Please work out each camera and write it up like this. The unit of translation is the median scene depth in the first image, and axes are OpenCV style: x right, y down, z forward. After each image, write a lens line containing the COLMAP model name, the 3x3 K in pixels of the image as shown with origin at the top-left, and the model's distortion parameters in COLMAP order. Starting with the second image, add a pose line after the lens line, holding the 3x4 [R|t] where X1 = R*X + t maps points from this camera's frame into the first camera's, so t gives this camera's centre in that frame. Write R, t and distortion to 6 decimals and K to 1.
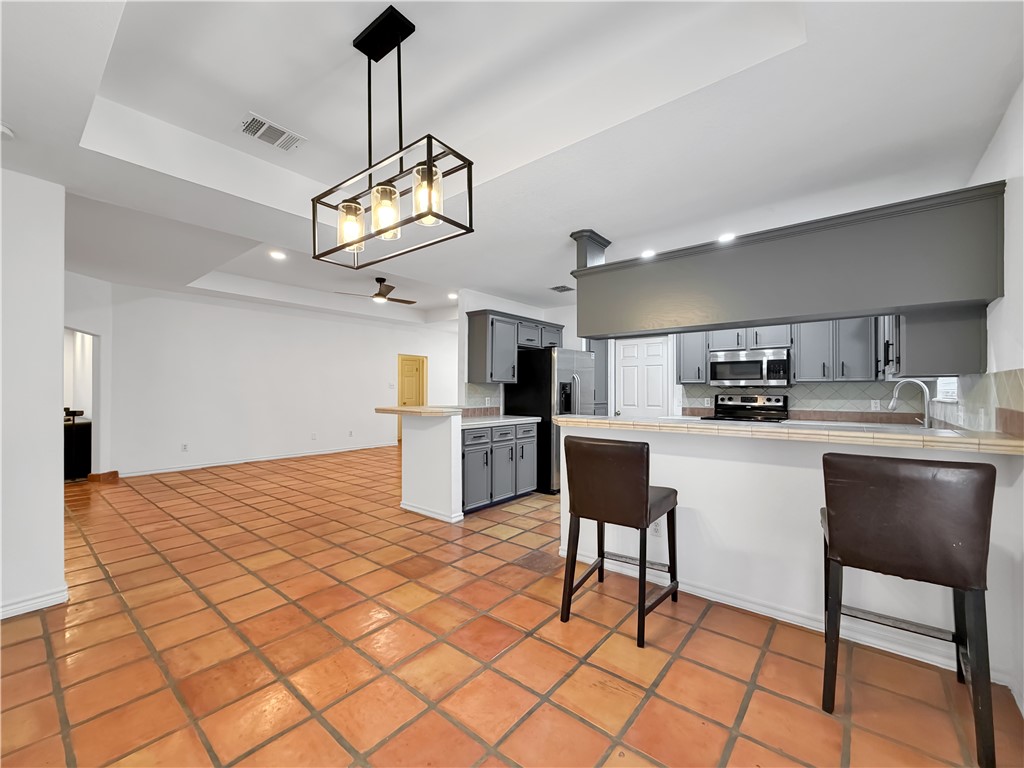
lens RADIAL K [[424.8, 0, 492.6], [0, 424.8, 390.8], [0, 0, 1]] dist [0.004773, 0.000079]
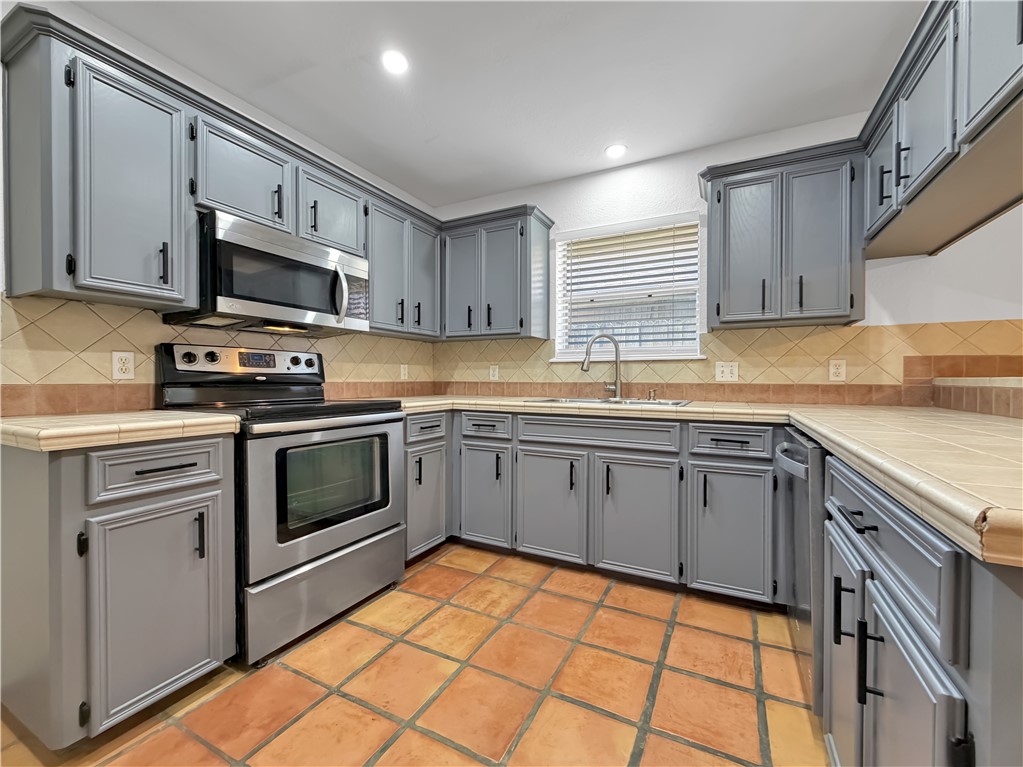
lens RADIAL K [[424.4, 0, 520.5], [0, 424.4, 378.8], [0, 0, 1]] dist [0.004773, 0.000079]
pose [[-0.229661, -0.001171, 0.973270, 0.160900], [-0.003397, 0.999994, 0.000402, 0.043707], [-0.973265, -0.003214, -0.229663, 0.961514]]
